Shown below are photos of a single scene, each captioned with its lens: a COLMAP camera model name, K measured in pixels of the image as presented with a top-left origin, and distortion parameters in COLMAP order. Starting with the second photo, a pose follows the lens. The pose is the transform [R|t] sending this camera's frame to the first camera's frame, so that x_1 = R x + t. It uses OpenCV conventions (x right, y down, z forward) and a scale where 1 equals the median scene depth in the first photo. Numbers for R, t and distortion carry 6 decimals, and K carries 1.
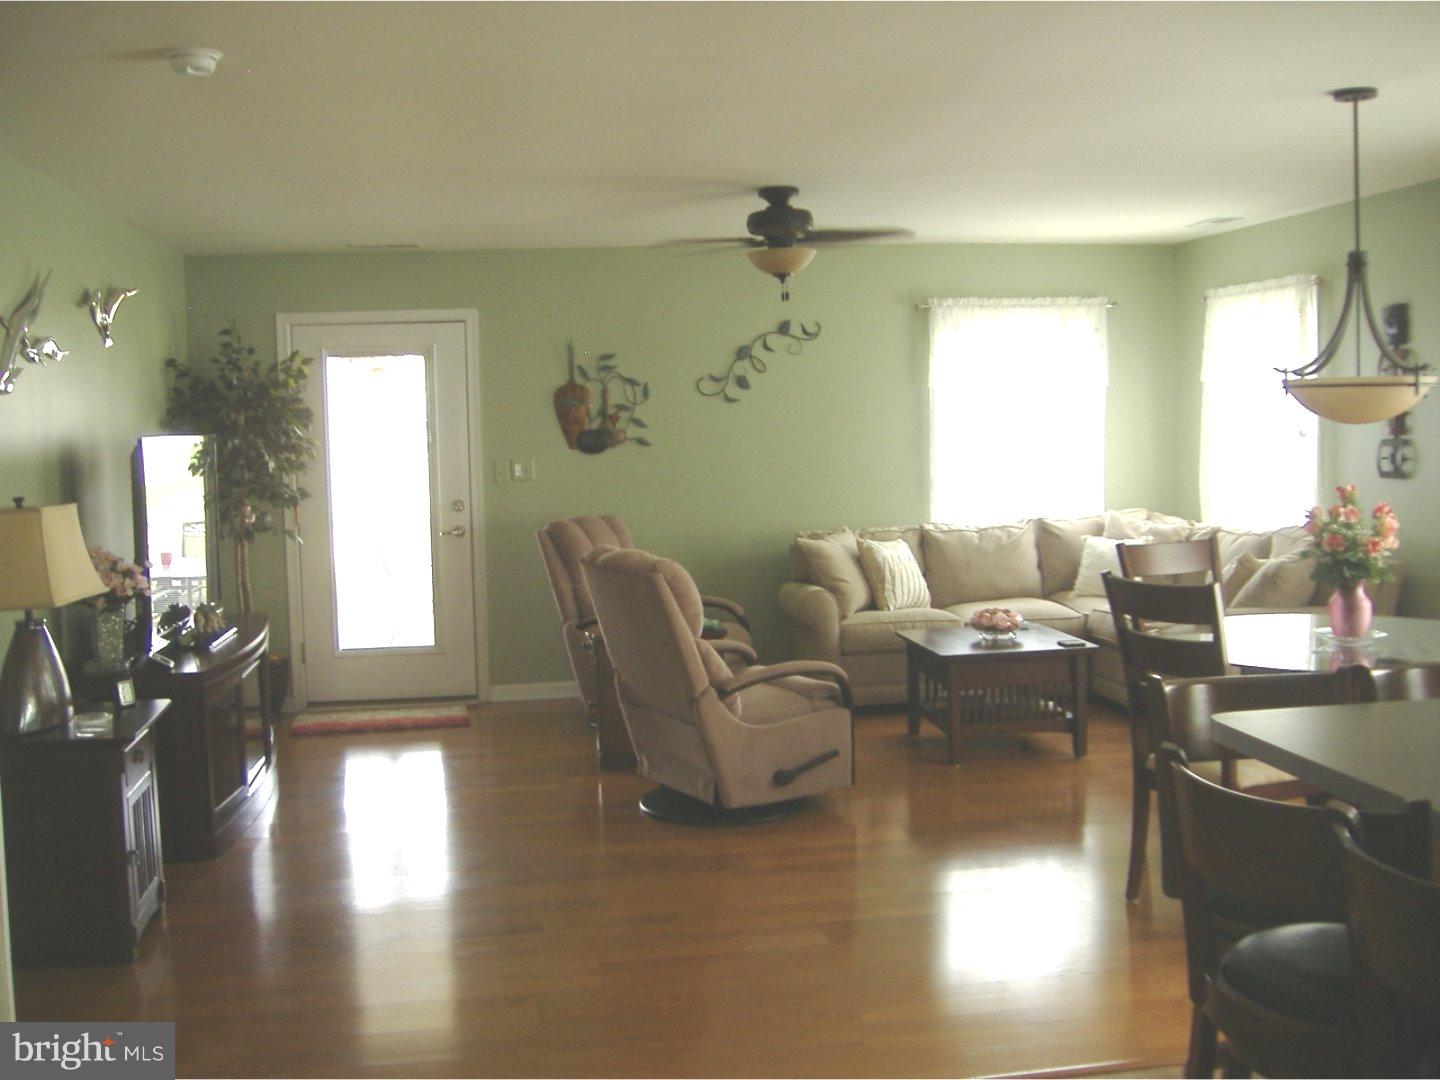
lens RADIAL K [[1508.5, 0, 720.0], [0, 1508.5, 540.0], [0, 0, 1]] dist [-0.148441, 0.271133]
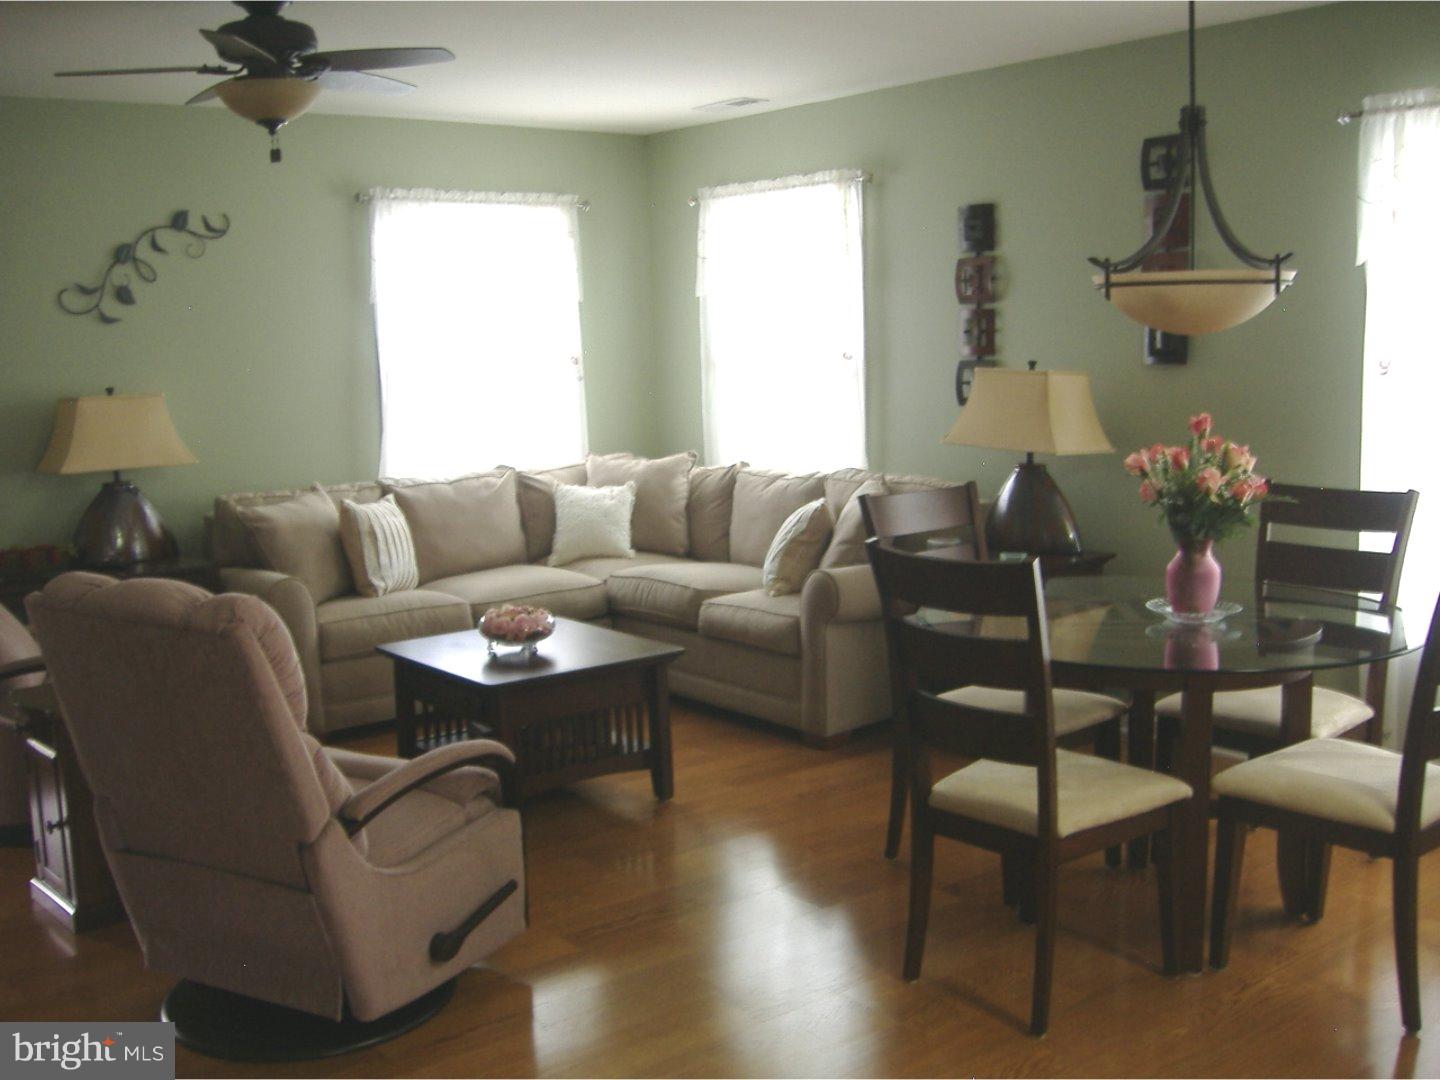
lens RADIAL K [[1474.4, 0, 723.7], [0, 1474.4, 485.6], [0, 0, 1]] dist [0.141059, -0.534230]
pose [[0.884300, -0.053221, 0.463876, -0.067884], [0.047530, 0.998582, 0.023961, -0.017077], [-0.464494, 0.000859, 0.885576, 0.238910]]
